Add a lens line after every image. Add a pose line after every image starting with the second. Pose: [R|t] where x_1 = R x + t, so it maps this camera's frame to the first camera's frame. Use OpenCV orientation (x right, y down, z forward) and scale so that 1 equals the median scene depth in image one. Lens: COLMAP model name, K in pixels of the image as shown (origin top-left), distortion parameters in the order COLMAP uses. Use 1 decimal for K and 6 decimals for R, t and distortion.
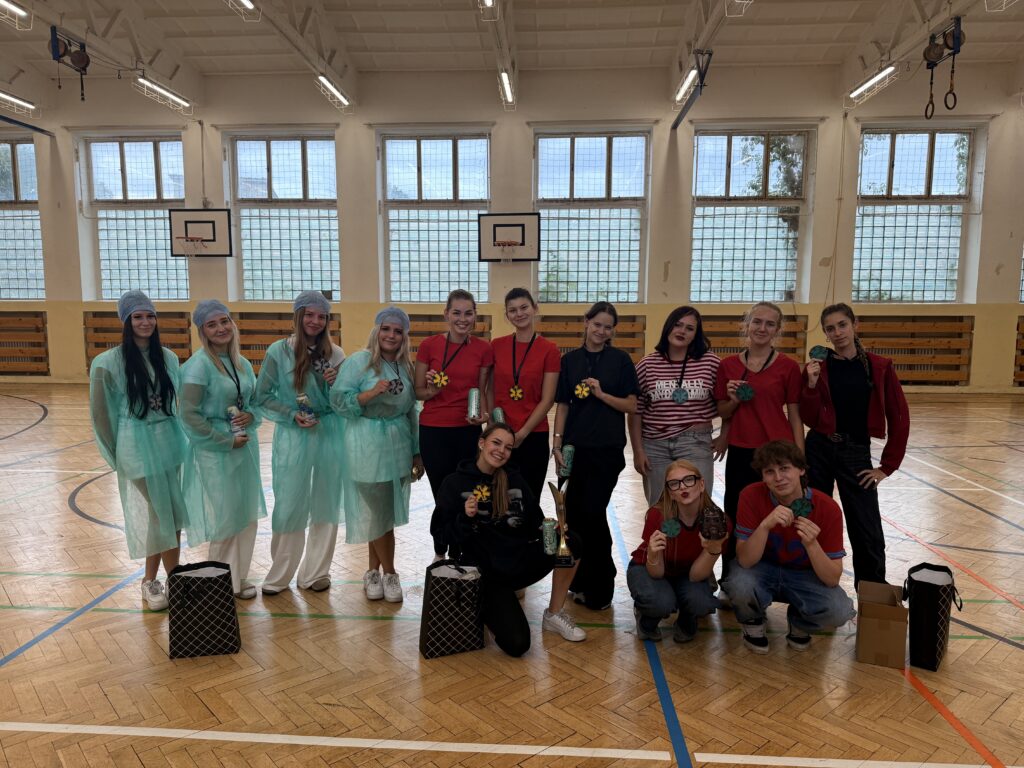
lens RADIAL K [[737.6, 0, 497.4], [0, 737.6, 399.0], [0, 0, 1]] dist [0.087417, -0.141434]
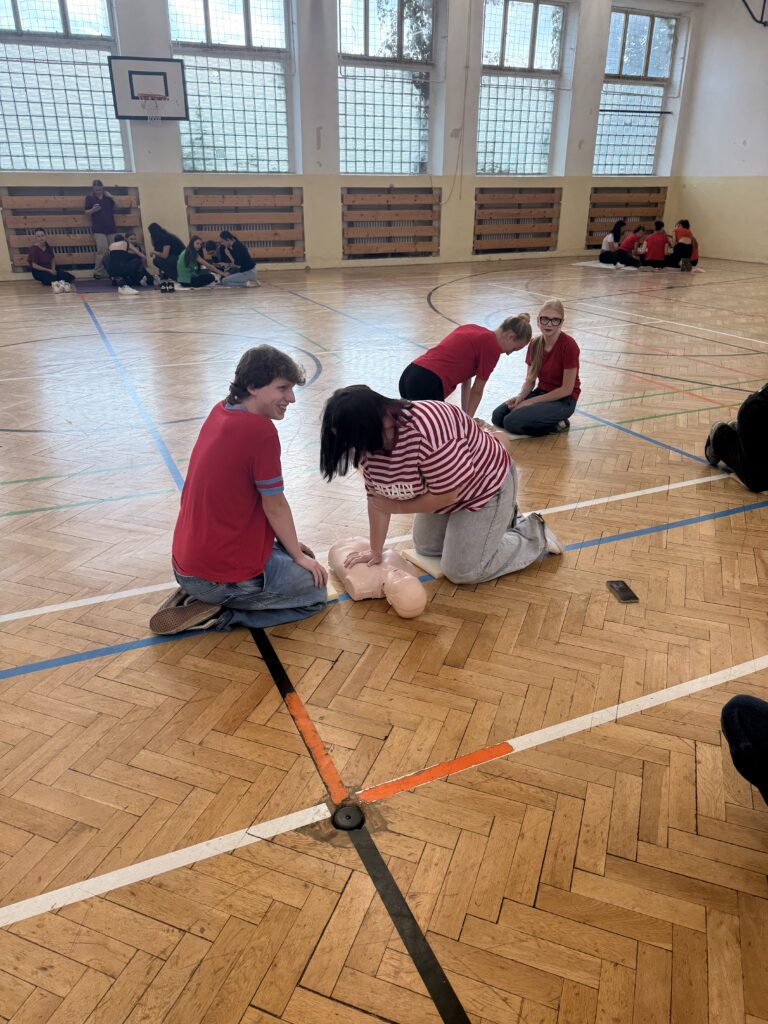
lens RADIAL K [[740.4, 0, 384.0], [0, 740.4, 512.0], [0, 0, 1]] dist [0.058449, -0.064620]
pose [[0.873747, -0.196211, 0.445048, -0.230794], [0.057265, 0.950155, 0.306474, -0.001592], [-0.482998, -0.242295, 0.841431, 0.010711]]
